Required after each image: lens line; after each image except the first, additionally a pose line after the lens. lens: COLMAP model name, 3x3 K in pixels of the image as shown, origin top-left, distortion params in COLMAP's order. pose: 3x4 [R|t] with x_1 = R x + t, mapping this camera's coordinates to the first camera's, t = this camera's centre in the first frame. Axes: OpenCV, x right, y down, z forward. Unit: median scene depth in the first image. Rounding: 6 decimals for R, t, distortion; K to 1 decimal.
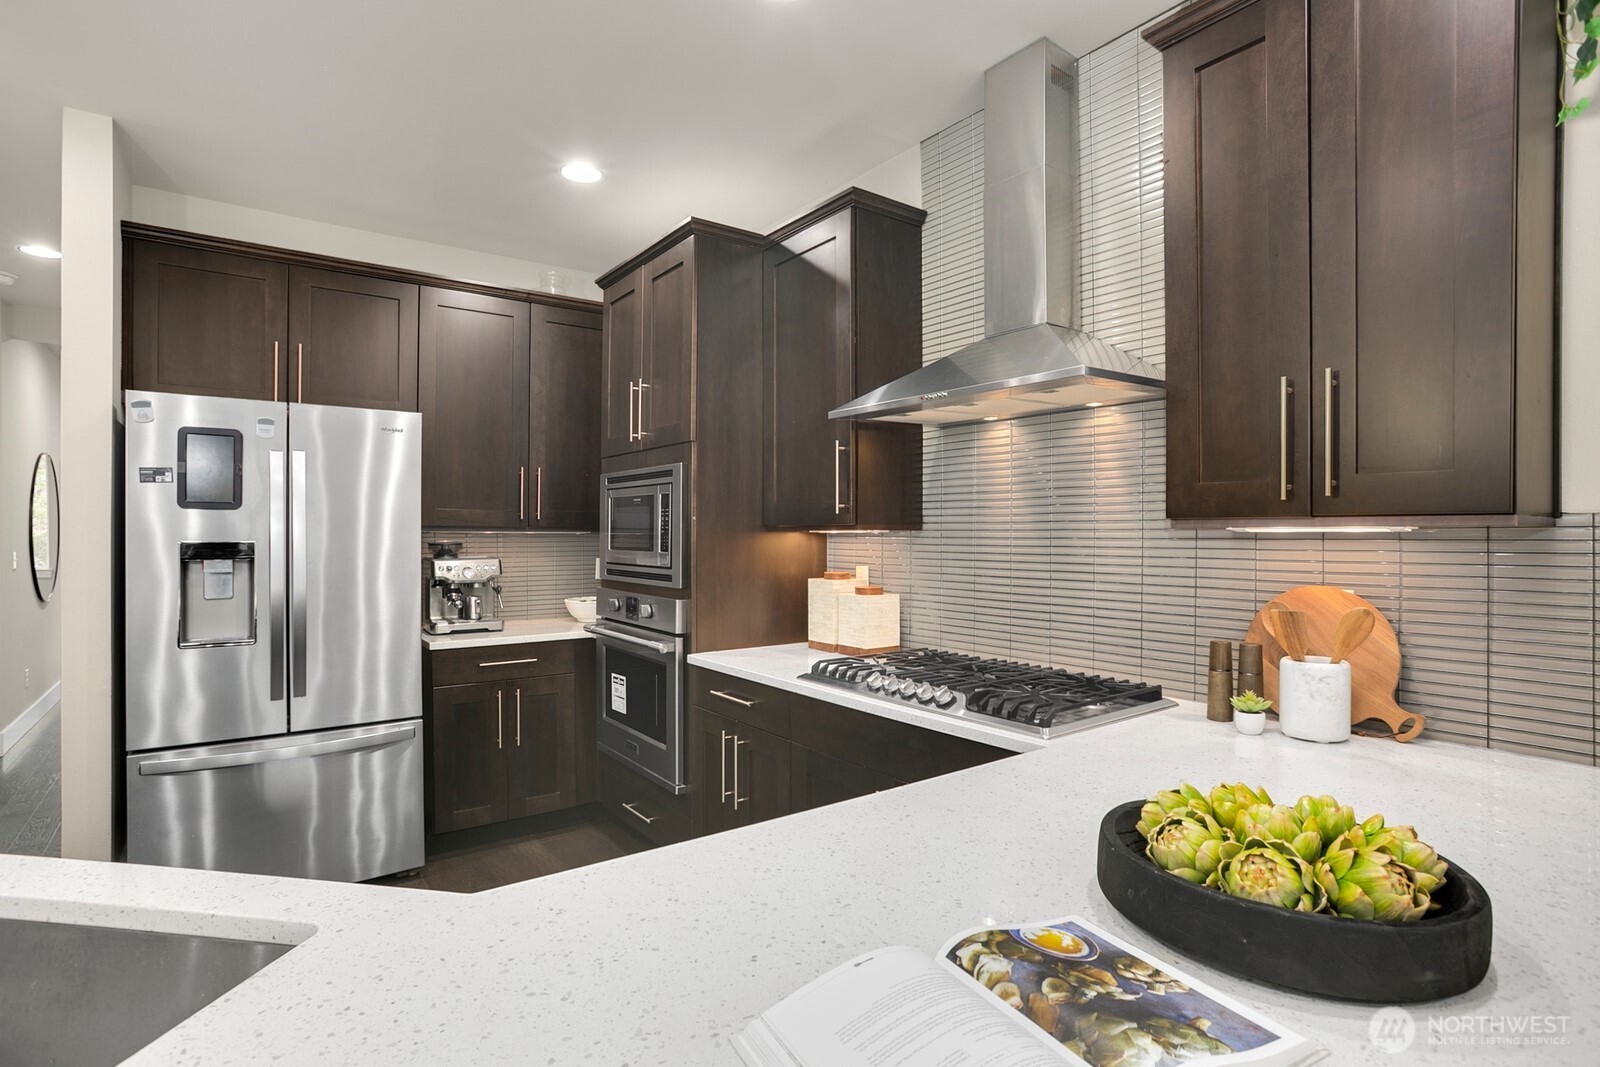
lens RADIAL K [[793.5, 0, 800.0], [0, 793.5, 533.5], [0, 0, 1]] dist [-0.039473, 0.000160]
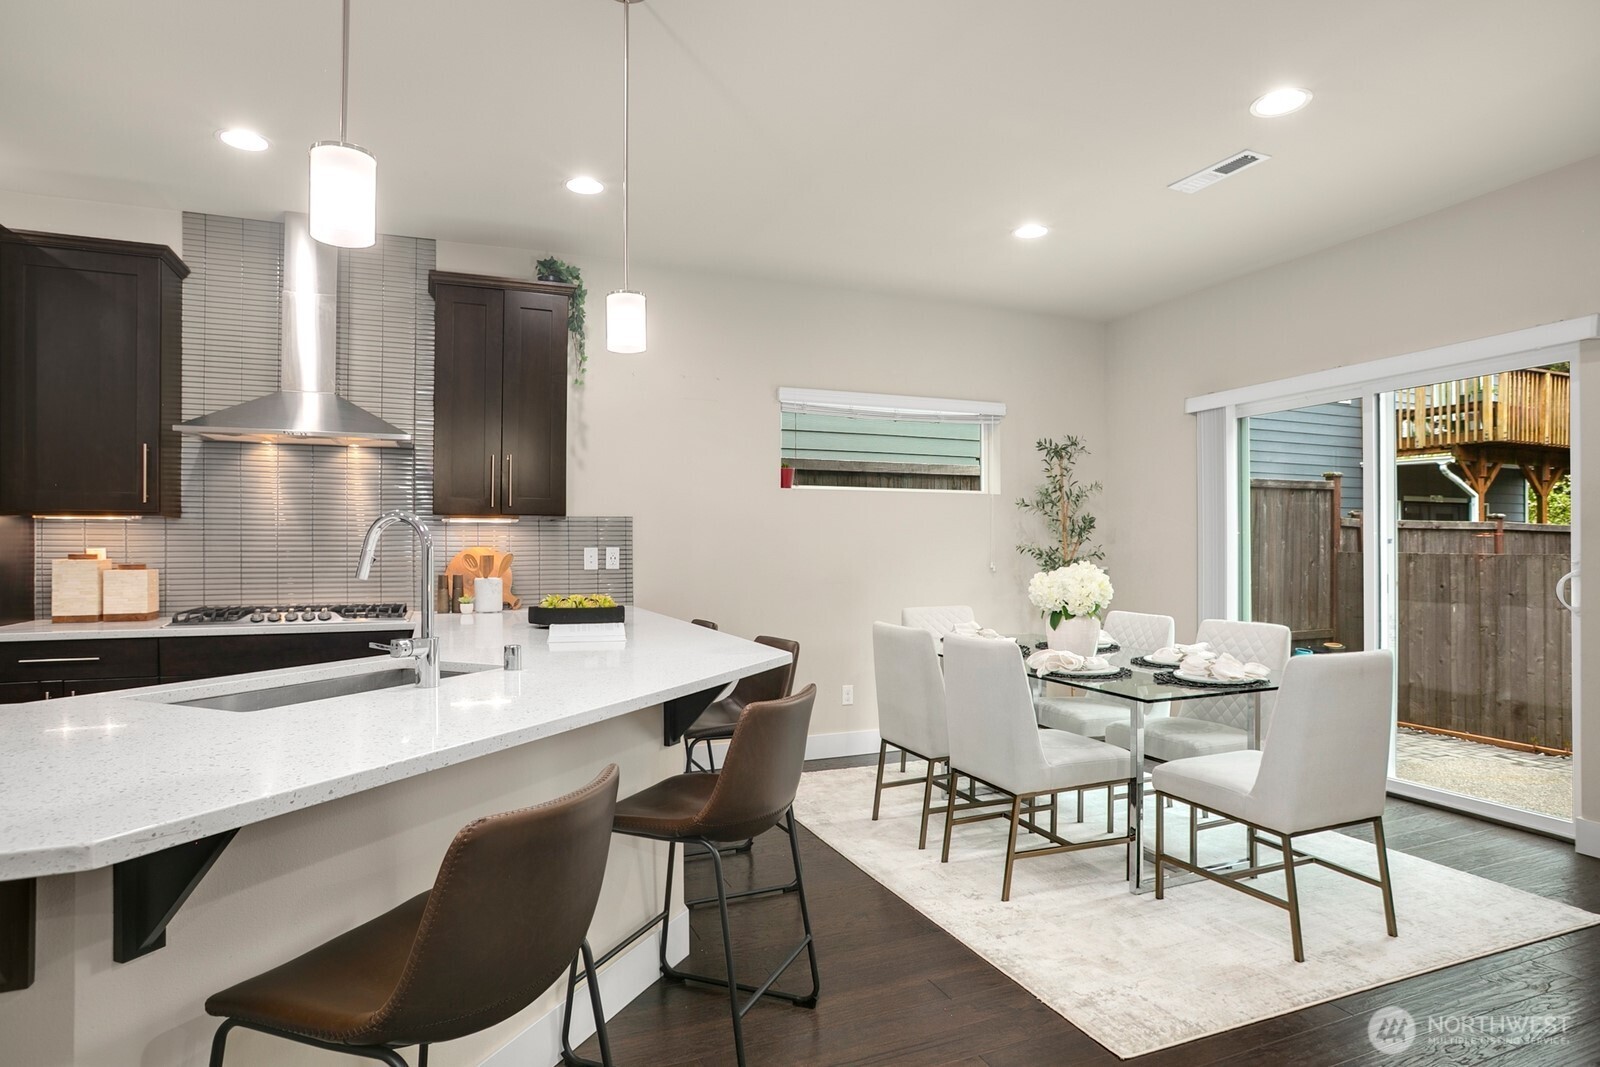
lens RADIAL K [[931.7, 0, 773.4], [0, 931.7, 536.3], [0, 0, 1]] dist [0.022849, 0.000505]
pose [[0.305925, 0.006640, 0.952032, -1.007534], [-0.002595, 0.999978, -0.006140, 0.032277], [-0.952052, -0.000592, 0.305936, -0.379330]]
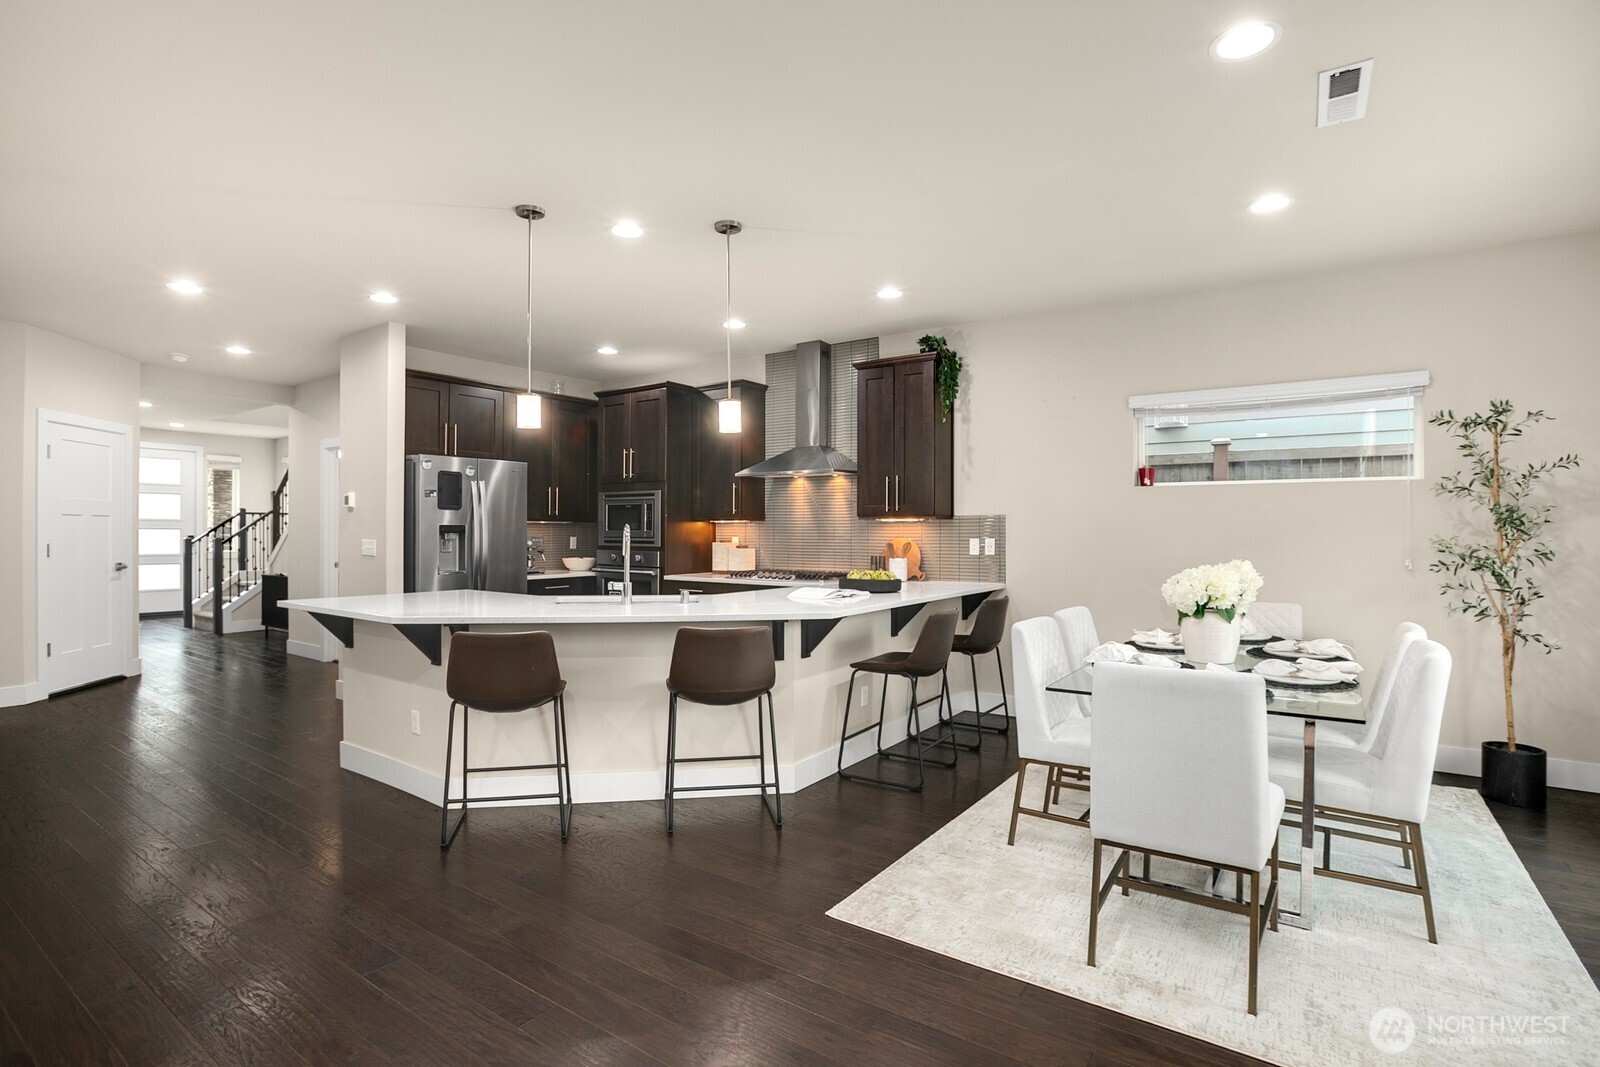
lens RADIAL K [[745.6, 0, 800.0], [0, 745.6, 533.5], [0, 0, 1]] dist [-0.000978, -0.000047]
pose [[0.945365, 0.002586, 0.326004, -0.479914], [-0.003306, 0.999993, 0.001654, 0.029160], [-0.325997, -0.002641, 0.945367, -1.158592]]
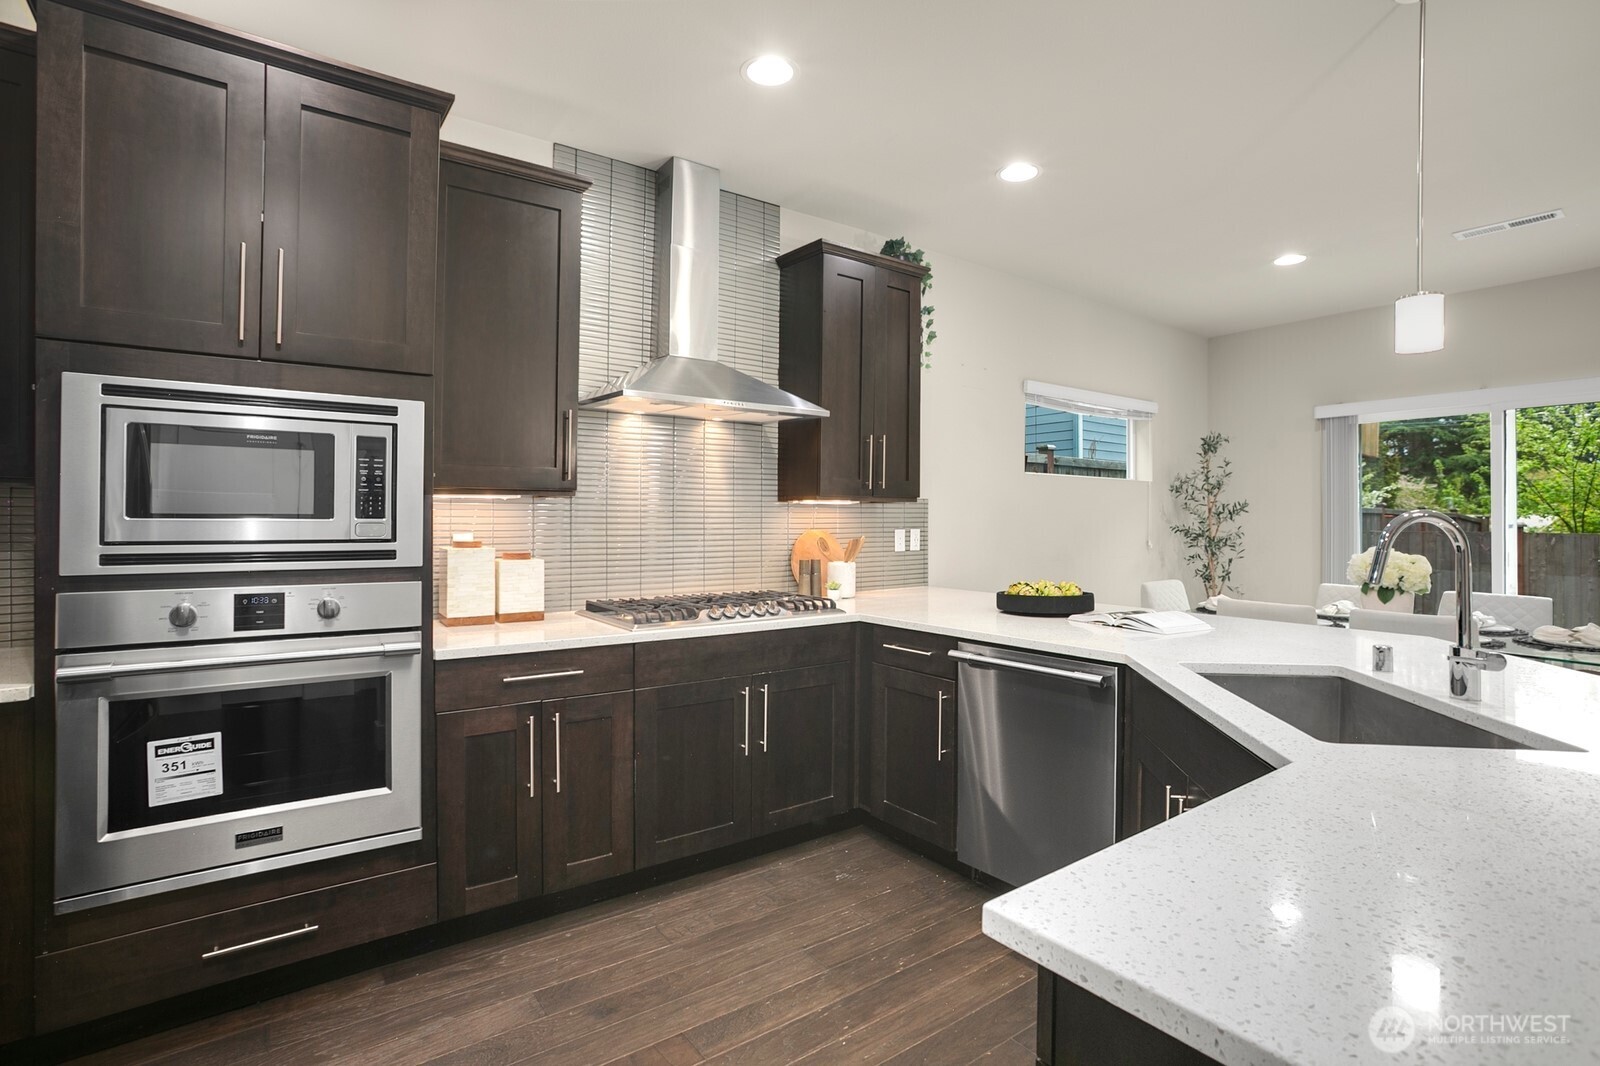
lens RADIAL K [[809.1, 0, 806.0], [0, 809.1, 515.9], [0, 0, 1]] dist [0.000467, -0.000126]
pose [[0.010750, -0.000962, 0.999942, -0.966537], [-0.007691, 0.999970, 0.001044, 0.017676], [-0.999913, -0.007702, 0.010742, 0.639965]]
